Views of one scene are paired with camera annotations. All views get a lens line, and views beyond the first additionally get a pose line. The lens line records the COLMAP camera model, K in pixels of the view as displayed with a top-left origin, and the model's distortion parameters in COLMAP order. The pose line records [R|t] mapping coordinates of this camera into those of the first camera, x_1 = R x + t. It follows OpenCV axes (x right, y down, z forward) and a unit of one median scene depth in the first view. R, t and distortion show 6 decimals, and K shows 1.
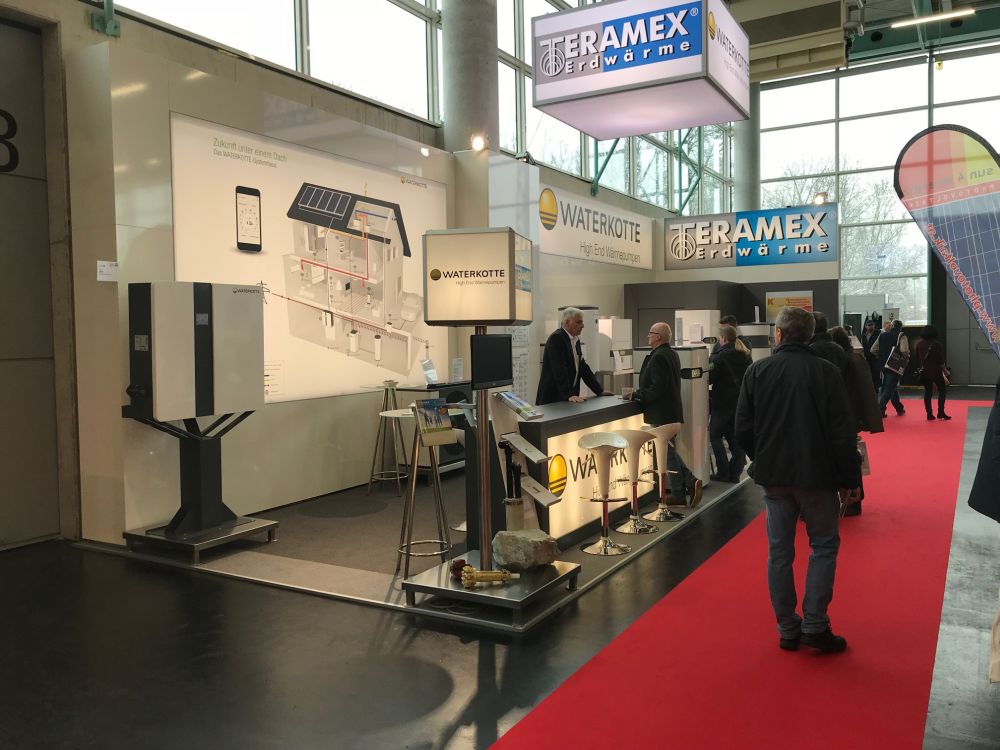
lens RADIAL K [[832.5, 0, 506.5], [0, 832.5, 375.5], [0, 0, 1]] dist [0.015925, -0.028344]
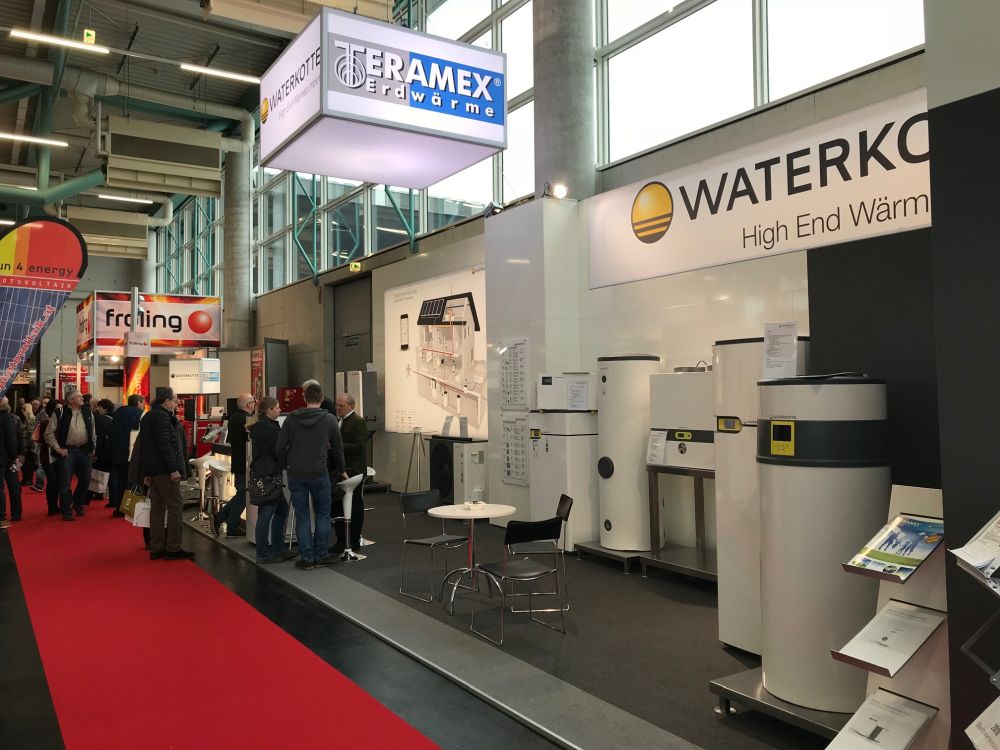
lens RADIAL K [[832.5, 0, 508.5], [0, 832.5, 377.5], [0, 0, 1]] dist [0.015925, -0.028344]
pose [[-0.465254, 0.002732, -0.885173, 1.062130], [-0.025640, 0.999534, 0.016562, -0.108196], [0.884806, 0.030401, -0.464967, 1.813047]]
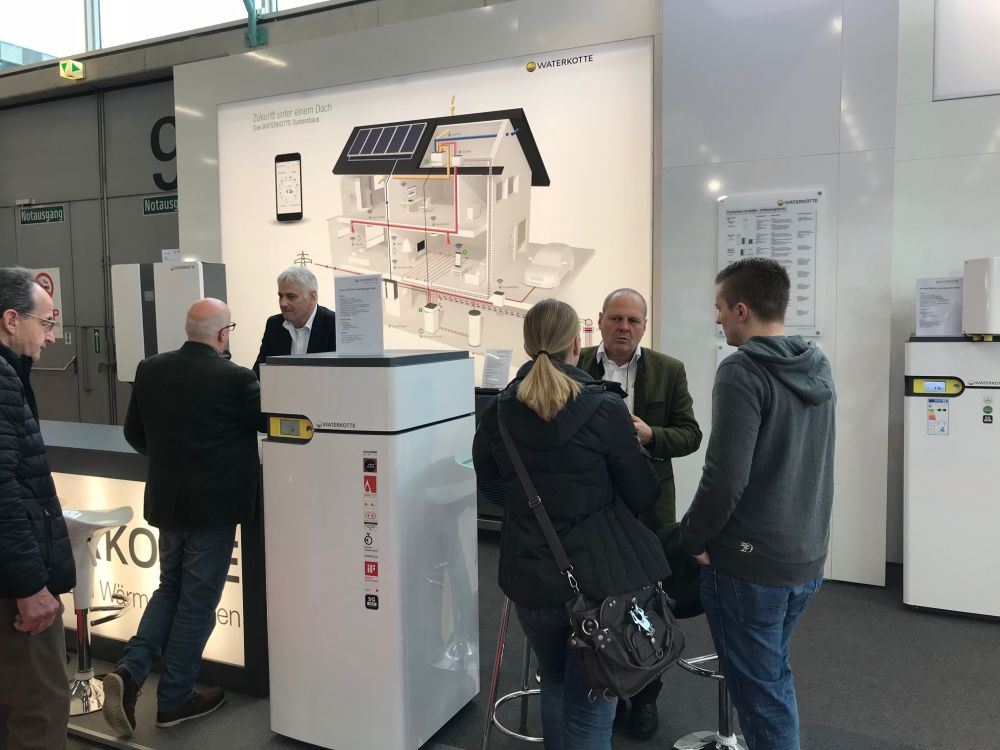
lens RADIAL K [[832.5, 0, 494.7], [0, 832.5, 375.3], [0, 0, 1]] dist [0.015925, -0.028344]
pose [[0.036873, 0.106517, -0.993627, 0.590552], [-0.039015, 0.993699, 0.105076, -0.073572], [0.998558, 0.034892, 0.040796, 1.061031]]
